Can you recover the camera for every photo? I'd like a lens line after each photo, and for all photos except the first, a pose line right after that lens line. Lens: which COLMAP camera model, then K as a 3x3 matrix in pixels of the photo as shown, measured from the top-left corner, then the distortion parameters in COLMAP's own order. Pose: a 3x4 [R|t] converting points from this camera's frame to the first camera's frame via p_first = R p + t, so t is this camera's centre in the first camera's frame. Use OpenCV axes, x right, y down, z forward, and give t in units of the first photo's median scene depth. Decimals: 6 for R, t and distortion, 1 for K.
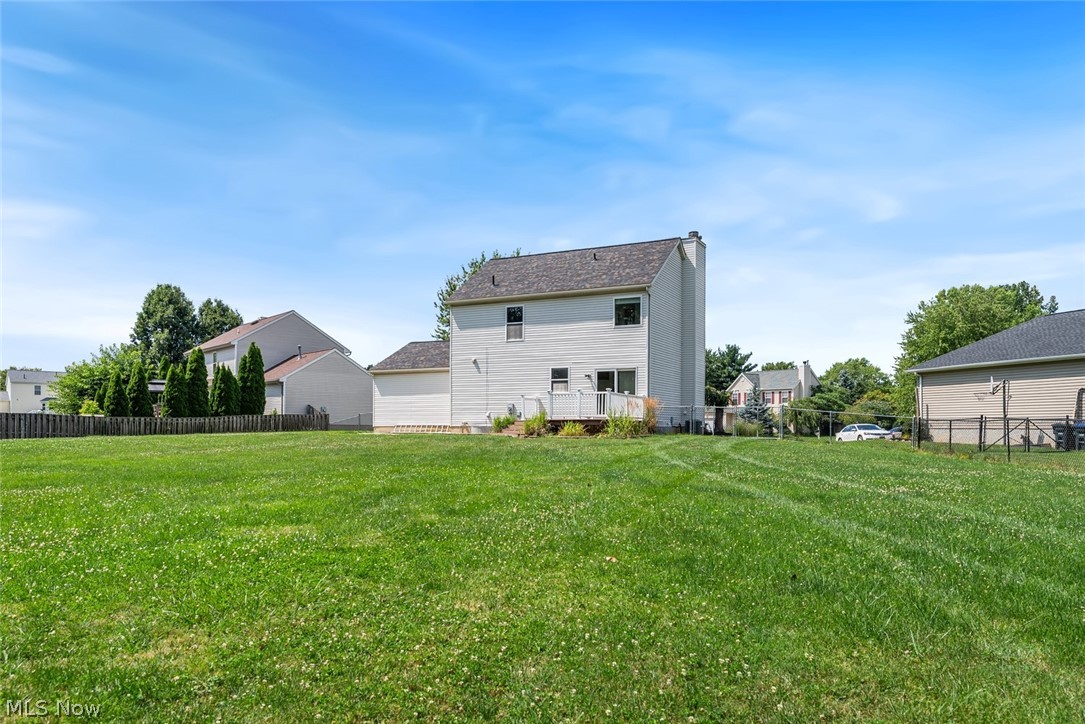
lens RADIAL K [[731.4, 0, 538.7], [0, 731.4, 431.4], [0, 0, 1]] dist [0.003729, 0.001904]
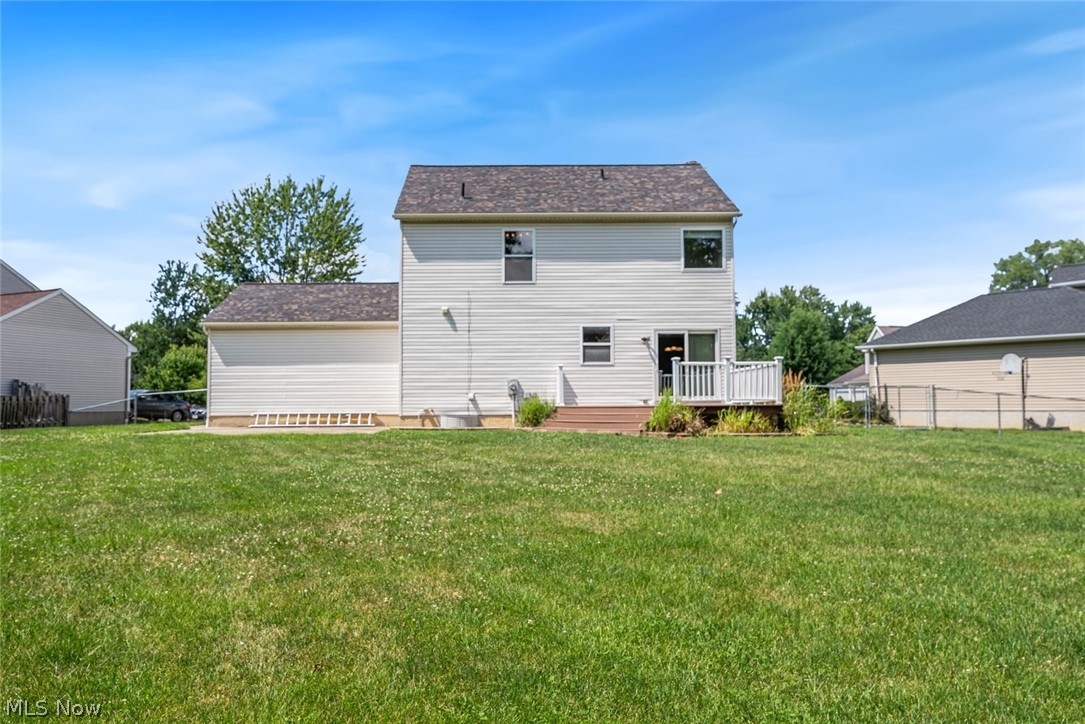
lens RADIAL K [[724.5, 0, 498.0], [0, 724.5, 370.4], [0, 0, 1]] dist [0.002405, 0.001322]
pose [[0.896271, 0.013393, 0.443305, -0.345213], [0.010696, 0.998601, -0.051793, -0.013804], [-0.443379, 0.051162, 0.894873, 0.453557]]
